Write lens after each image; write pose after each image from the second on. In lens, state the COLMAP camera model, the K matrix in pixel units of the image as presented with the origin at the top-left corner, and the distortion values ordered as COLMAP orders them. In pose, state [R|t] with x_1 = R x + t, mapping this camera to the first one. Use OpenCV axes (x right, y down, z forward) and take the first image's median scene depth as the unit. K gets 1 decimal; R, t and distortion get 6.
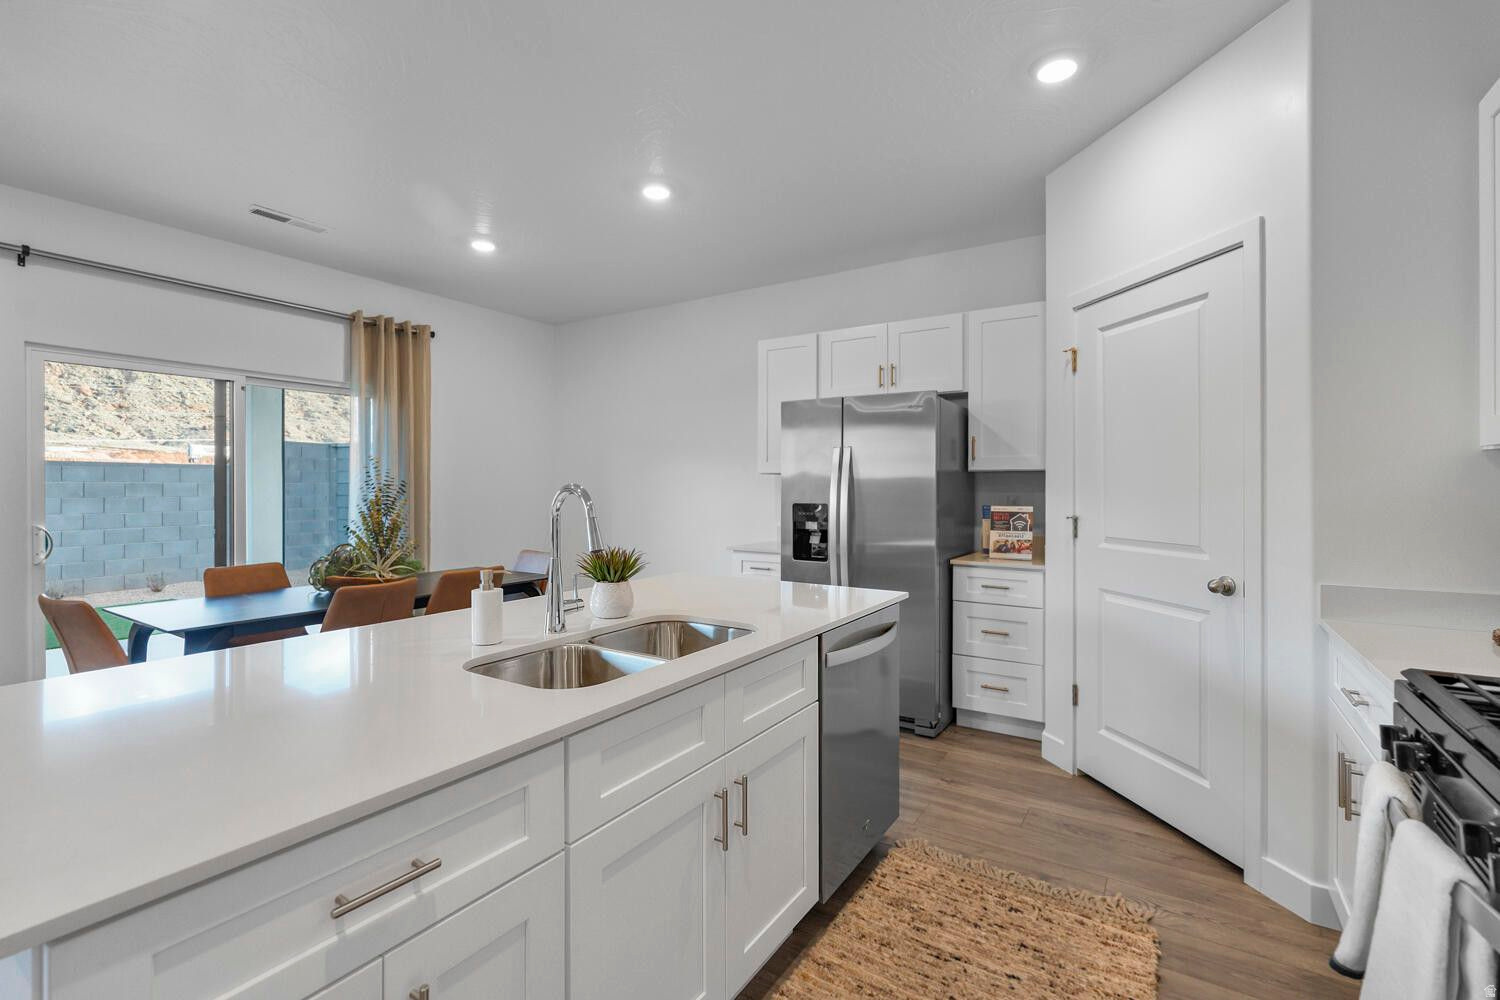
lens RADIAL K [[677.8, 0, 753.8], [0, 677.8, 484.2], [0, 0, 1]] dist [-0.000133, 0.000120]
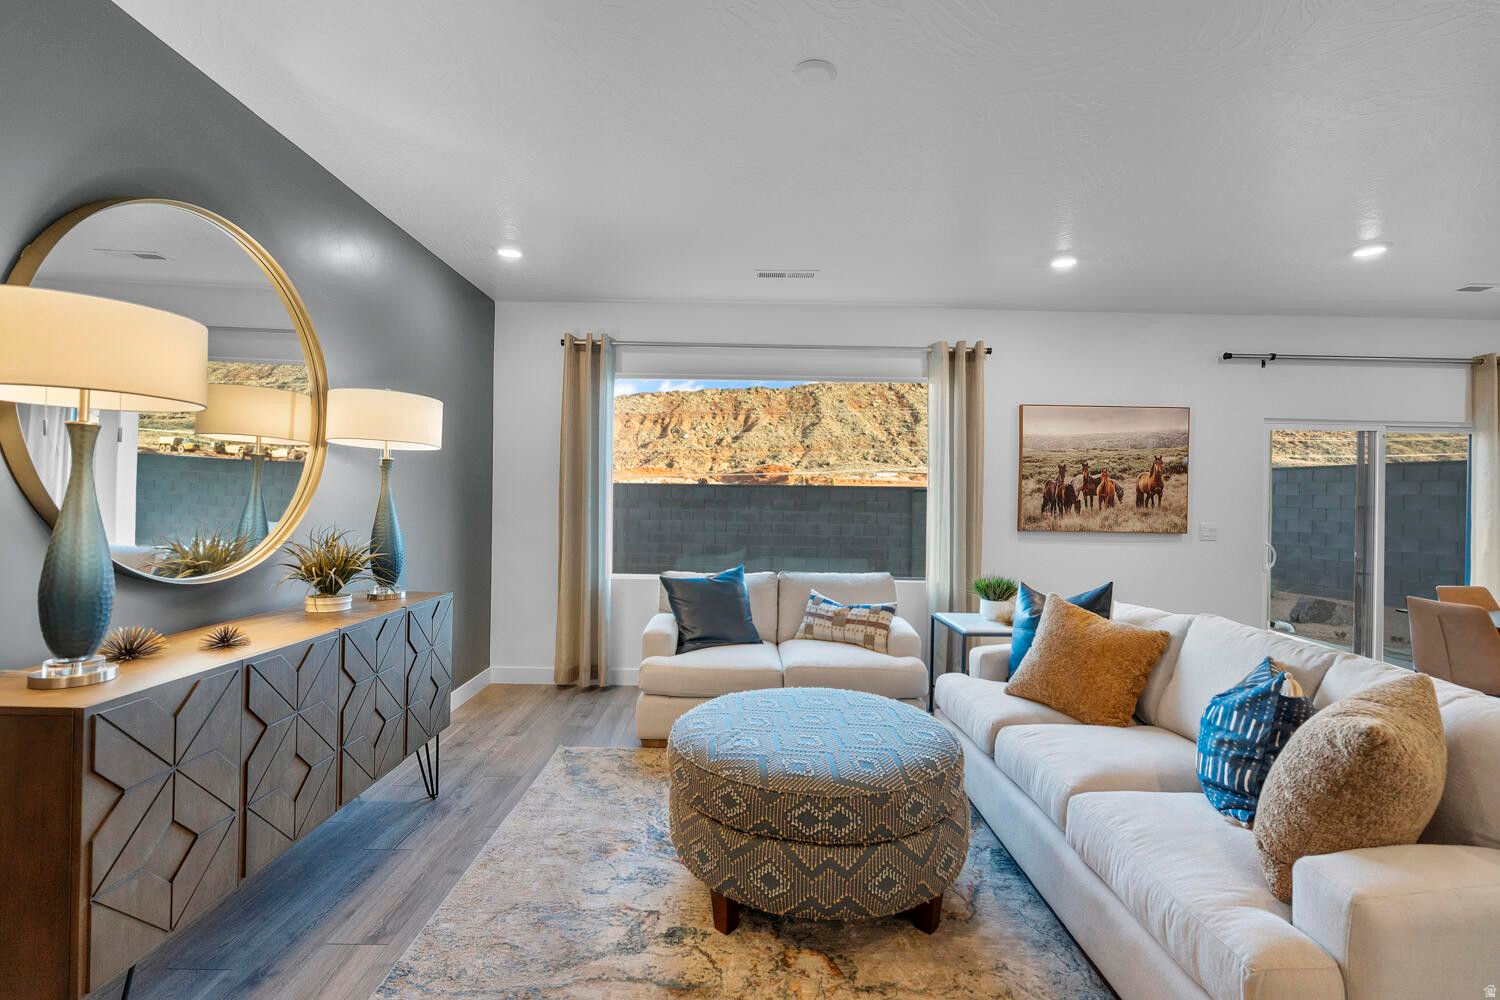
lens RADIAL K [[666.9, 0, 750.0], [0, 666.9, 500.0], [0, 0, 1]] dist [-0.001403, 0.000010]
pose [[0.556730, 0.009128, -0.830644, -0.455671], [-0.010965, 0.999933, 0.003639, -0.023877], [0.830621, 0.007083, 0.556792, -0.681461]]
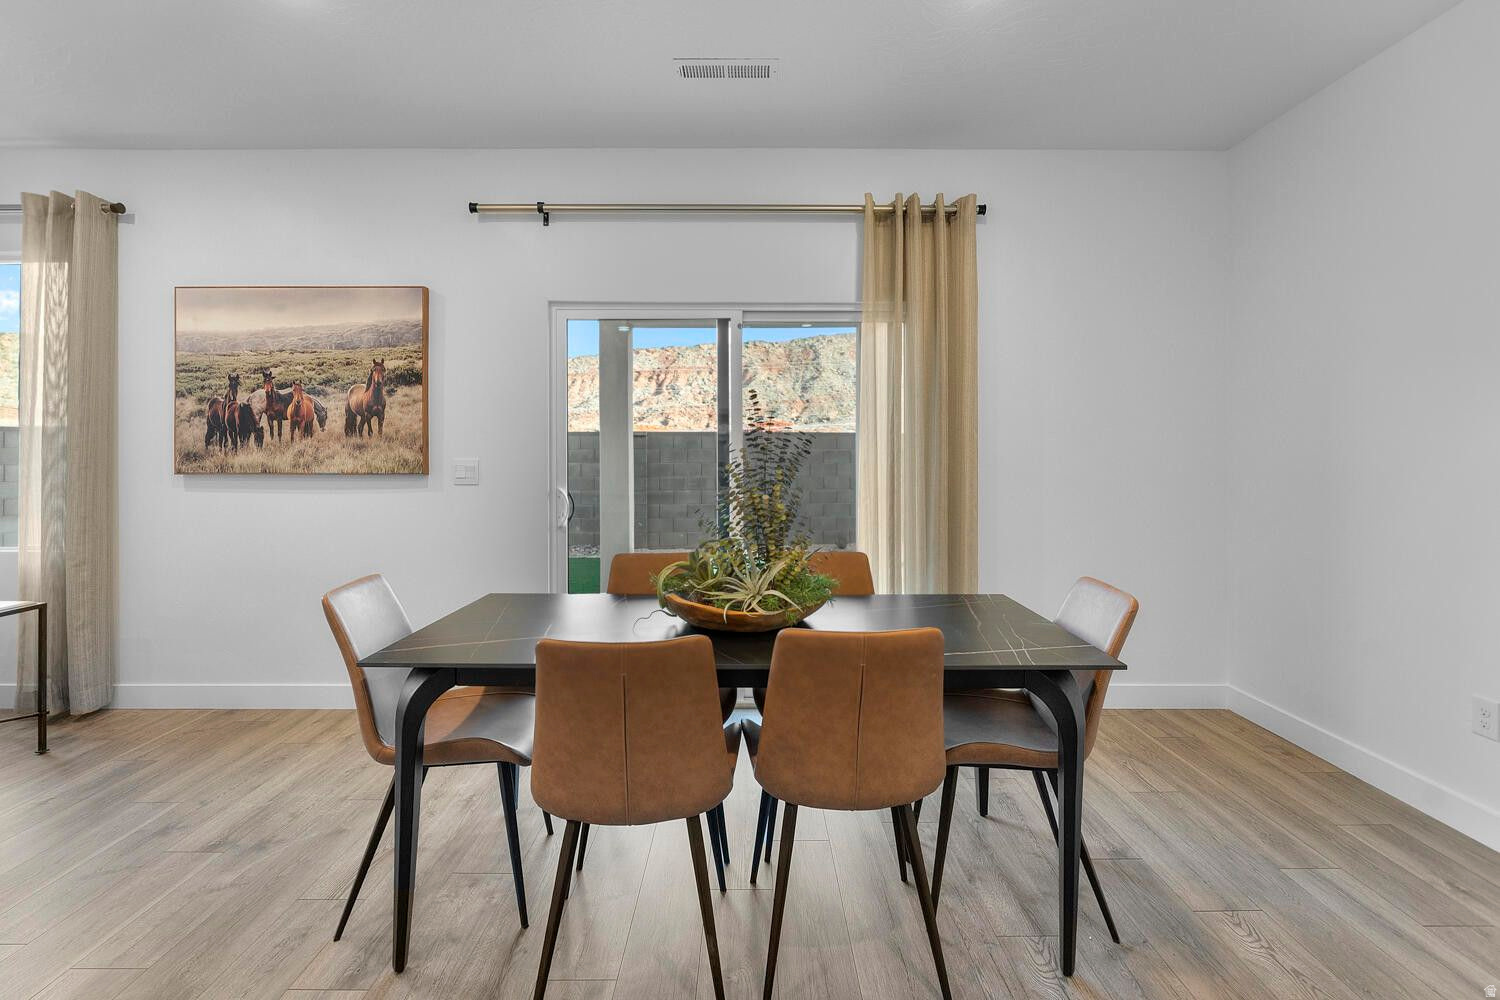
lens RADIAL K [[687.8, 0, 737.4], [0, 687.8, 453.5], [0, 0, 1]] dist [-0.002321, -0.000106]
pose [[0.541717, -0.003467, -0.840554, -0.076850], [0.003320, 0.999993, -0.001985, 0.013018], [0.840554, -0.001715, 0.541725, 0.634325]]
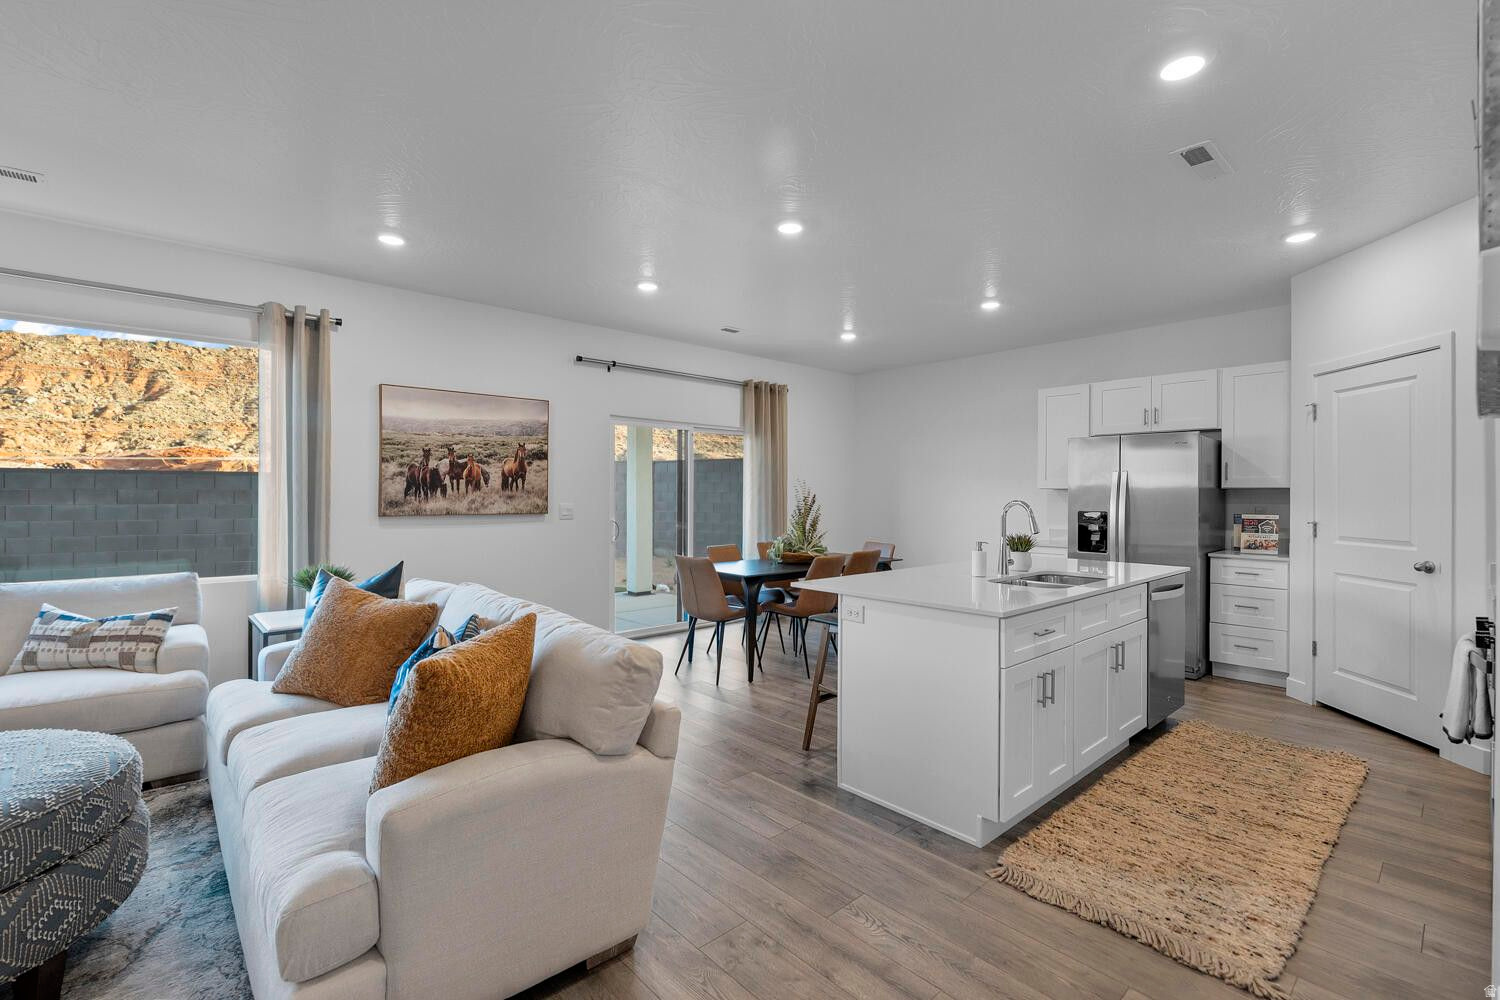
lens RADIAL K [[676.7, 0, 752.9], [0, 676.7, 493.2], [0, 0, 1]] dist [0.001847, -0.000363]
pose [[0.966394, 0.002400, -0.257055, -0.246228], [-0.001713, 0.999994, 0.002896, -0.012476], [0.257060, -0.002358, 0.966393, -0.555314]]
